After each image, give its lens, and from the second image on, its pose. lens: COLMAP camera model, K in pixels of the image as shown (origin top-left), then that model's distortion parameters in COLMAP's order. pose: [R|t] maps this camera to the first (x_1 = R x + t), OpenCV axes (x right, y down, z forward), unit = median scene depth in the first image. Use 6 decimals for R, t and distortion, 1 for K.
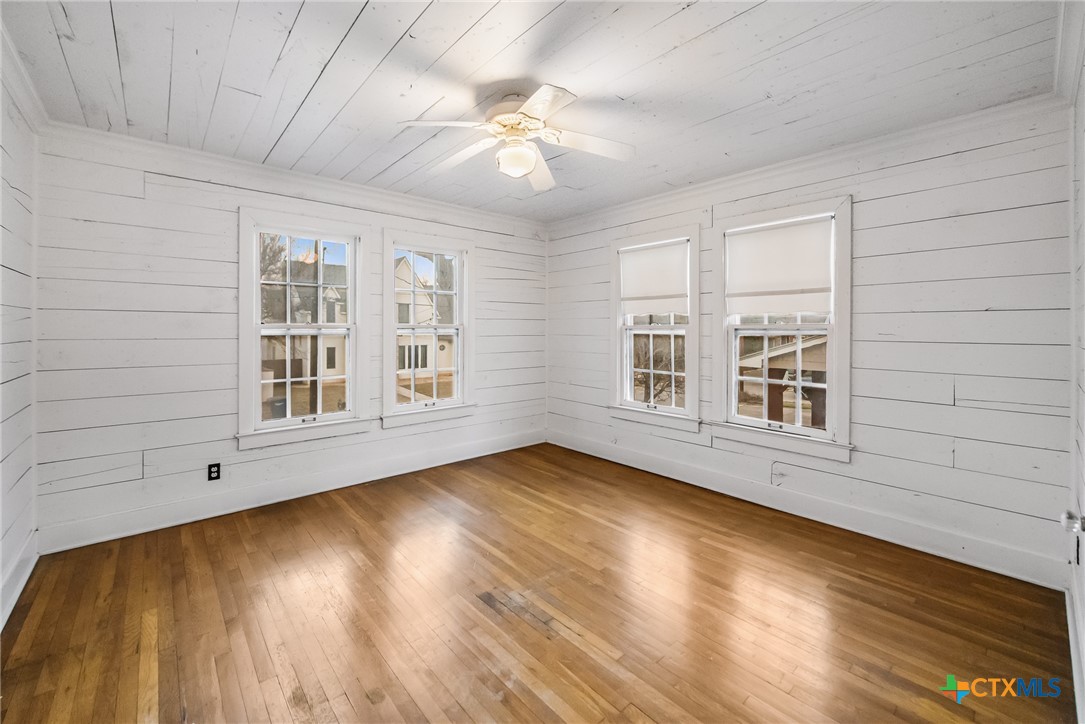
lens RADIAL K [[439.0, 0, 524.1], [0, 439.0, 330.5], [0, 0, 1]] dist [0.009854, -0.000476]
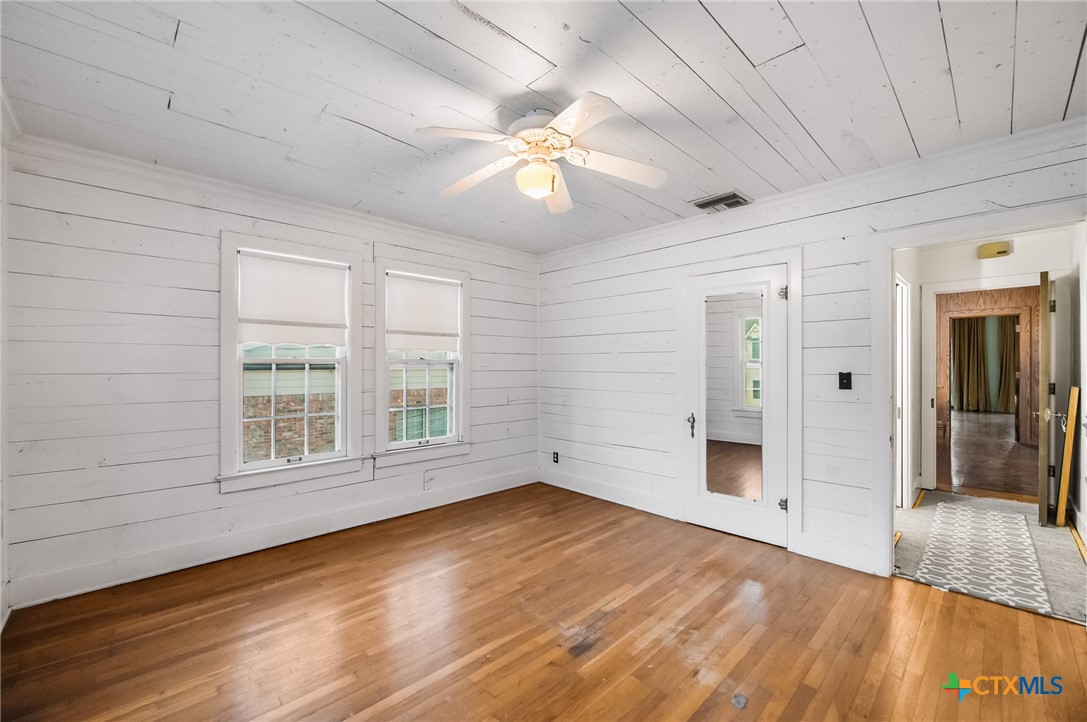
lens RADIAL K [[438.7, 0, 541.9], [0, 438.7, 363.8], [0, 0, 1]] dist [-0.001097, -0.000477]
pose [[-0.055994, 0.000522, 0.998431, -0.788391], [0.000905, 0.999999, -0.000473, -0.000467], [-0.998431, 0.000878, -0.055994, 0.880023]]
